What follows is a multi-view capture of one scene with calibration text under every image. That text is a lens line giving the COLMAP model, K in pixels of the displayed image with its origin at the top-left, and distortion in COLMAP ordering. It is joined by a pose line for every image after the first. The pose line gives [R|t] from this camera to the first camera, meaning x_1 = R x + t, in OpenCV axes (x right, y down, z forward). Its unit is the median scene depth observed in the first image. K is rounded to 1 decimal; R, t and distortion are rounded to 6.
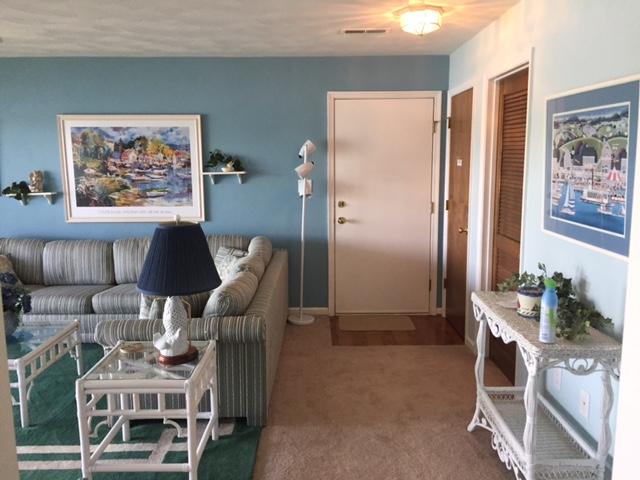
lens RADIAL K [[547.5, 0, 320.7], [0, 547.5, 236.7], [0, 0, 1]] dist [0.076672, -0.108225]
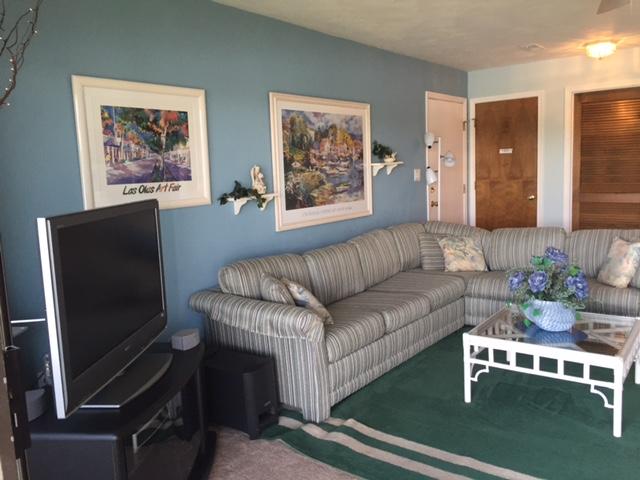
lens RADIAL K [[547.5, 0, 316.1], [0, 547.5, 233.2], [0, 0, 1]] dist [0.076672, -0.108225]
pose [[0.614431, -0.113983, 0.780694, -1.040096], [0.150139, 0.988319, 0.026133, -0.036146], [-0.774554, 0.101156, 0.624367, 0.486349]]
